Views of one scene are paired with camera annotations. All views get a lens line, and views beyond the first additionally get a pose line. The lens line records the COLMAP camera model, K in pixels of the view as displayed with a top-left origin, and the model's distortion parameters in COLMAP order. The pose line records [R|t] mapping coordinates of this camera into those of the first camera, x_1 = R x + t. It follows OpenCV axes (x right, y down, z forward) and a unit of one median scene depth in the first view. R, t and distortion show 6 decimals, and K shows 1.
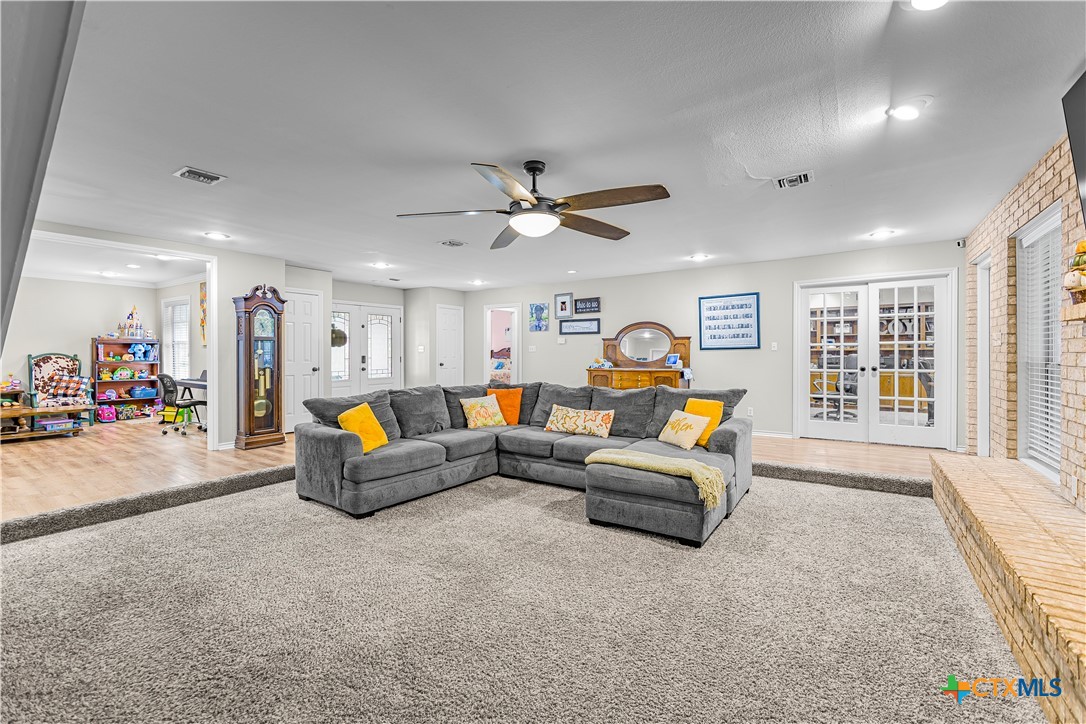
lens RADIAL K [[466.1, 0, 540.2], [0, 466.1, 357.3], [0, 0, 1]] dist [-0.008542, 0.001824]
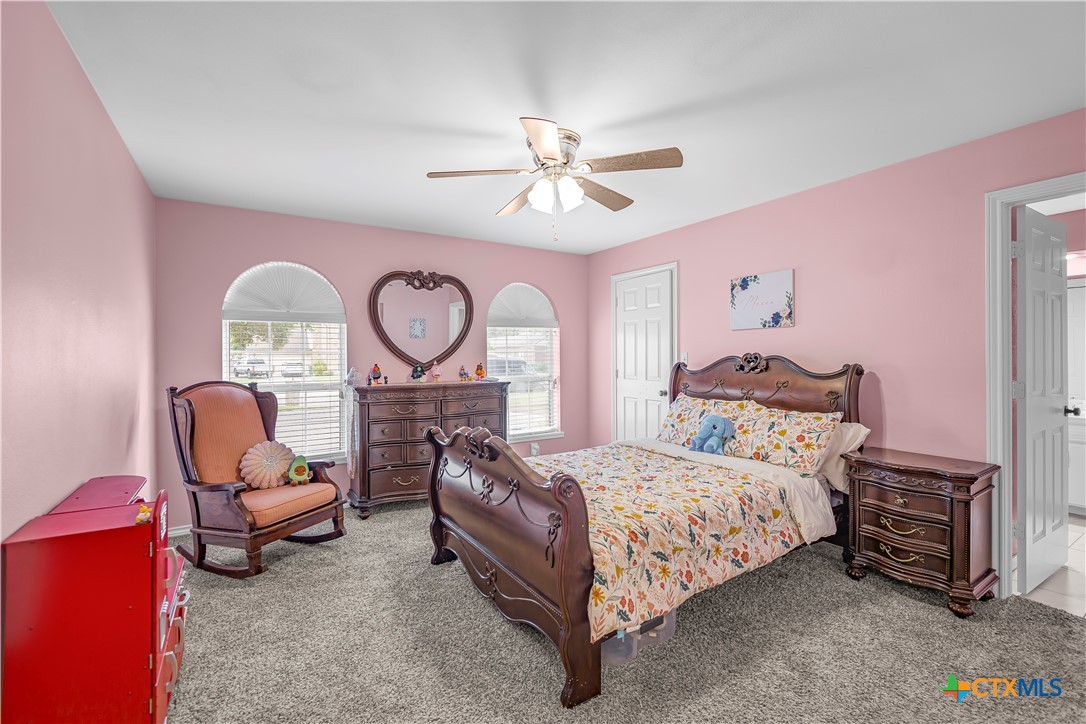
lens RADIAL K [[466.1, 0, 542.6], [0, 466.1, 362.5], [0, 0, 1]] dist [-0.008542, 0.001824]
pose [[0.917101, -0.001661, -0.398652, -0.074583], [-0.001780, 0.999964, -0.008260, -0.013316], [0.398652, 0.008285, 0.917065, 0.775746]]
